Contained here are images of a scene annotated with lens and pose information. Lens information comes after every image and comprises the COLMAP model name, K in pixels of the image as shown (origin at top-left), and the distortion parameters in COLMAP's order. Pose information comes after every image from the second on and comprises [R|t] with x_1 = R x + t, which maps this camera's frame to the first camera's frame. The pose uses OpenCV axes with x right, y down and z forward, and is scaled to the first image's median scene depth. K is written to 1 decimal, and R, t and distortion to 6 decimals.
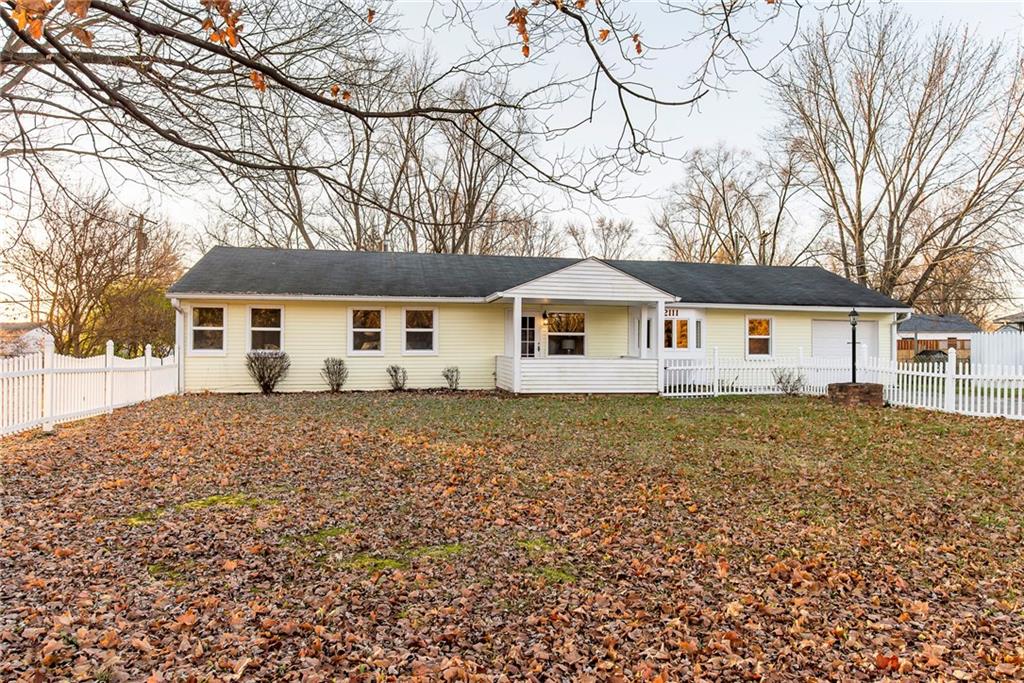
lens RADIAL K [[683.9, 0, 512.0], [0, 683.9, 341.5], [0, 0, 1]] dist [-0.029986, -0.000806]
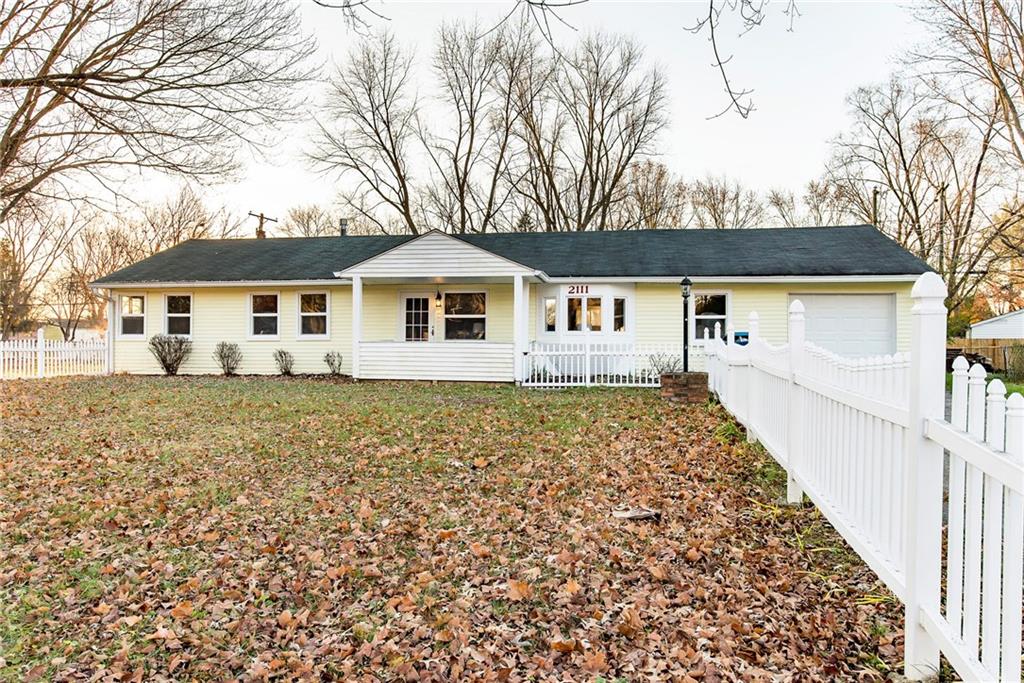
lens RADIAL K [[735.9, 0, 512.0], [0, 735.9, 341.5], [0, 0, 1]] dist [-0.044061, -0.000293]
pose [[0.931484, -0.001494, -0.363778, 0.527140], [0.005837, 0.999924, 0.010840, 0.013272], [0.363734, -0.012220, 0.931423, 0.126259]]
